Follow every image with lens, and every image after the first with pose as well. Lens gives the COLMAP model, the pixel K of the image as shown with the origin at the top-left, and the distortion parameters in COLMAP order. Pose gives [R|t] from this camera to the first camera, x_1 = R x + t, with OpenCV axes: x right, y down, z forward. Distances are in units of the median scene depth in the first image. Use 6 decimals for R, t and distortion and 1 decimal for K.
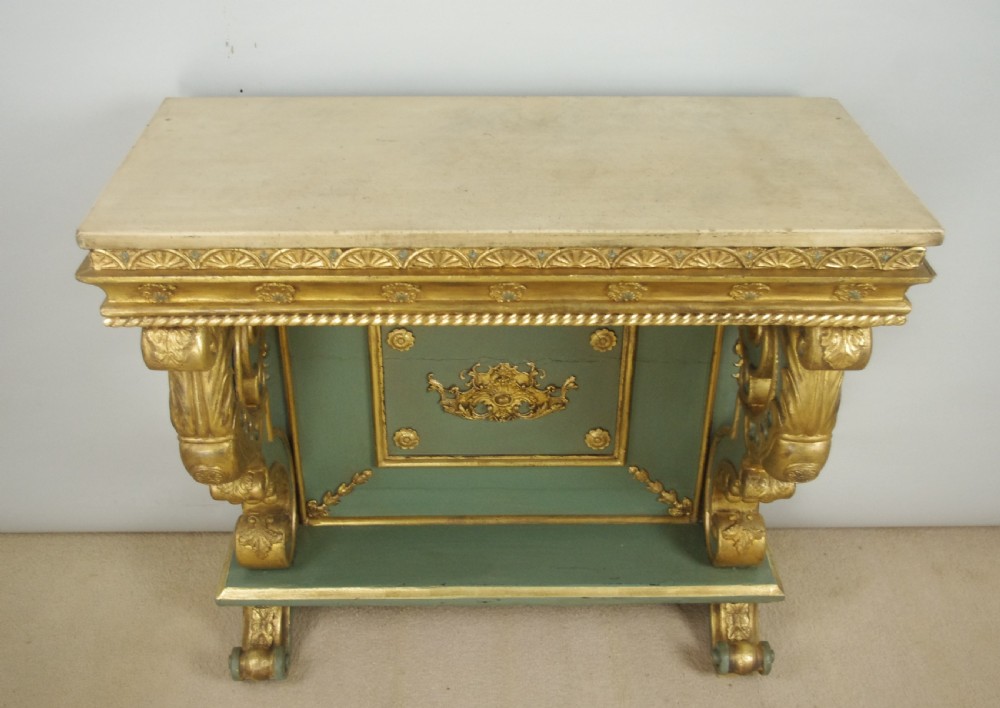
lens RADIAL K [[1142.7, 0, 507.5], [0, 1142.7, 359.9], [0, 0, 1]] dist [-0.040736, 0.000000]
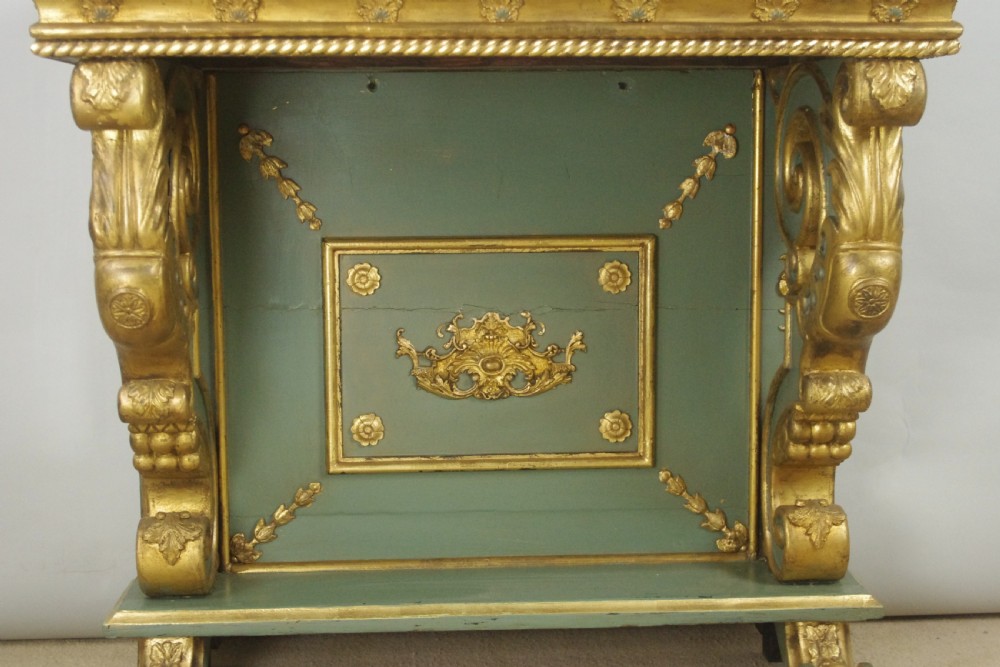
lens RADIAL K [[1598.5, 0, 509.9], [0, 1598.5, 332.9], [0, 0, 1]] dist [-0.004620, 0.000000]
pose [[0.999132, -0.023210, 0.034588, -0.029680], [0.035807, 0.902828, -0.428508, 0.494985], [-0.021281, 0.429374, 0.902876, -0.001364]]
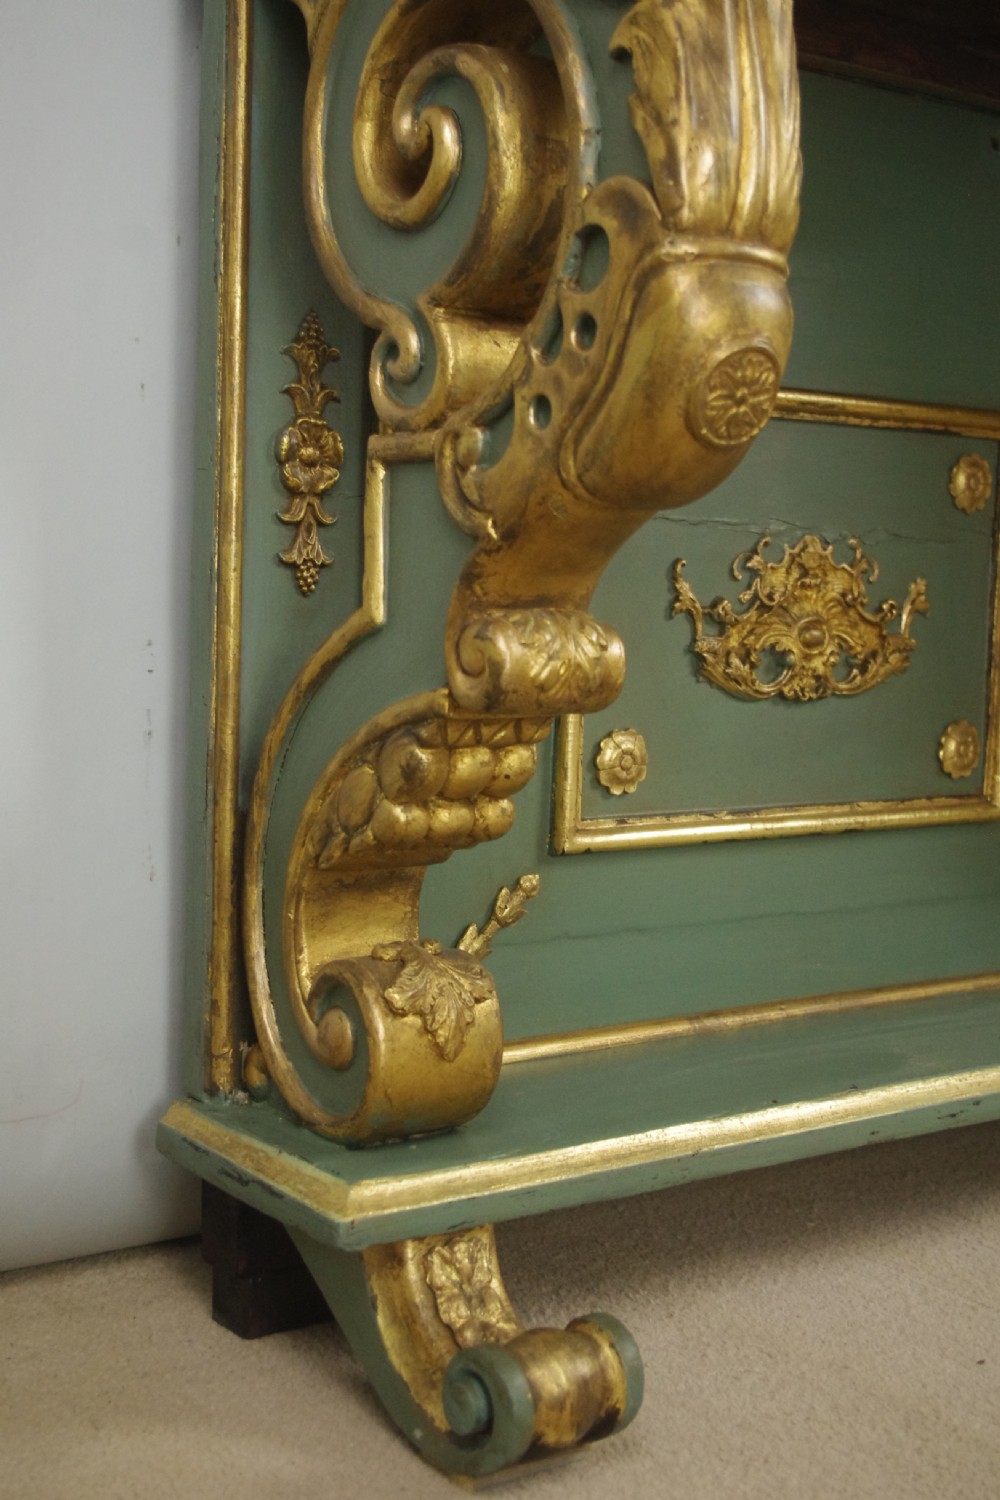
lens RADIAL K [[1988.5, 0, 499.5], [0, 1988.5, 745.3], [0, 0, 1]] dist [-0.016083, 0.000000]
pose [[0.819681, -0.036703, 0.571643, -0.522264], [0.288273, 0.888795, -0.356290, 0.301080], [-0.494996, 0.456833, 0.739109, 0.550039]]
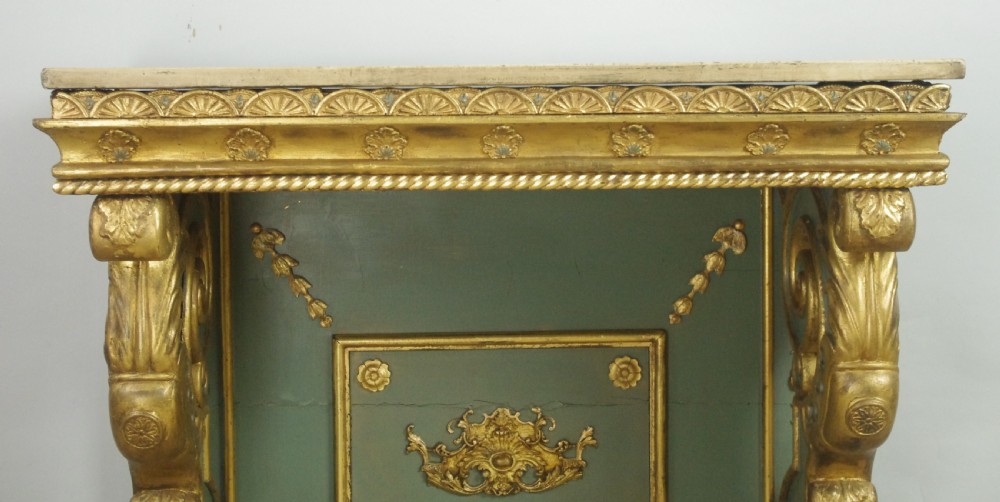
lens RADIAL K [[1816.6, 0, 528.8], [0, 1816.6, 164.4], [0, 0, 1]] dist [0.003427, 0.000000]
pose [[0.999592, -0.022670, 0.017389, -0.003004], [0.028298, 0.869557, -0.493020, 0.480403], [-0.003944, 0.493311, 0.869844, -0.184932]]
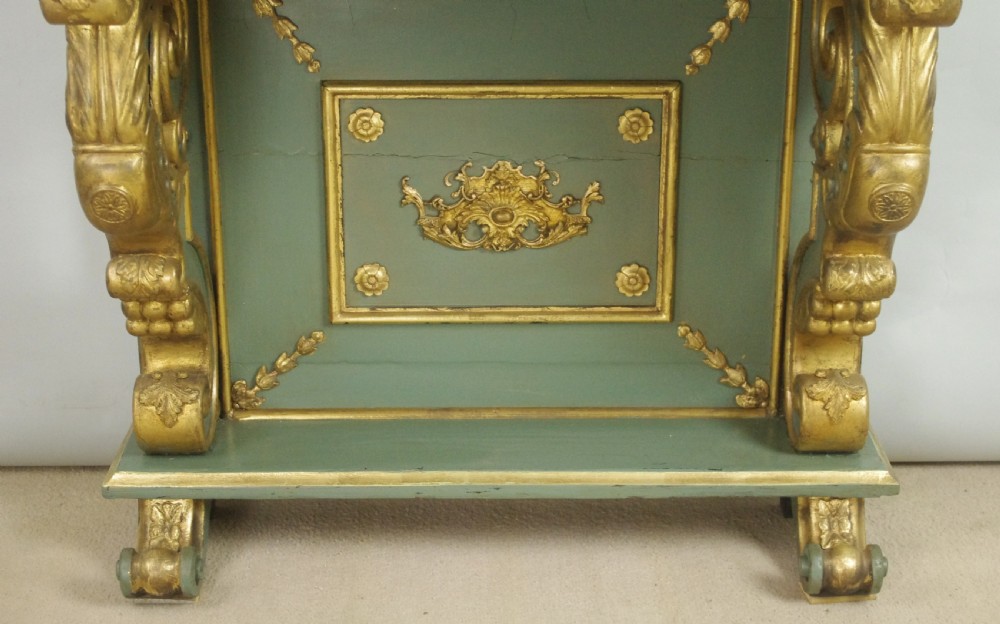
lens RADIAL K [[1799.5, 0, 516.0], [0, 1799.5, 336.4], [0, 0, 1]] dist [-0.001843, 0.000000]
pose [[0.999916, -0.005768, -0.011643, 0.018147], [0.003202, 0.977825, -0.209401, 0.361817], [0.012593, 0.209346, 0.977761, -0.126279]]
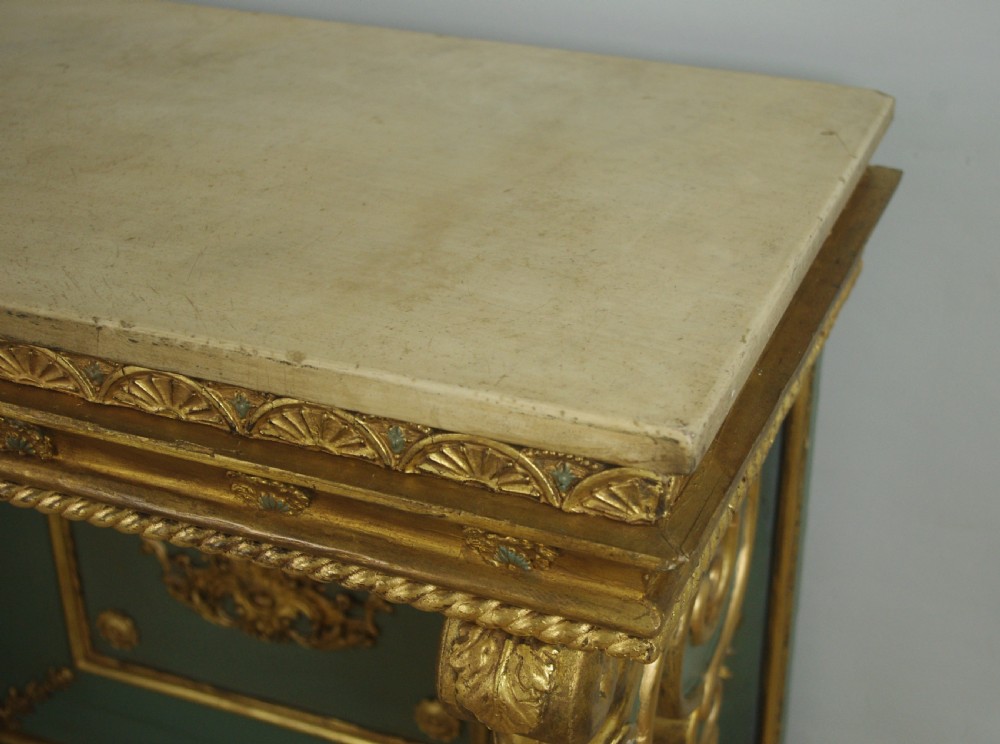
lens RADIAL K [[1593.0, 0, 509.4], [0, 1593.0, 379.1], [0, 0, 1]] dist [0.064742, 0.000000]
pose [[0.914060, 0.181170, -0.362865, 0.352365], [-0.199575, 0.979789, -0.013545, -0.078435], [0.353077, 0.084800, 0.931743, 0.358412]]
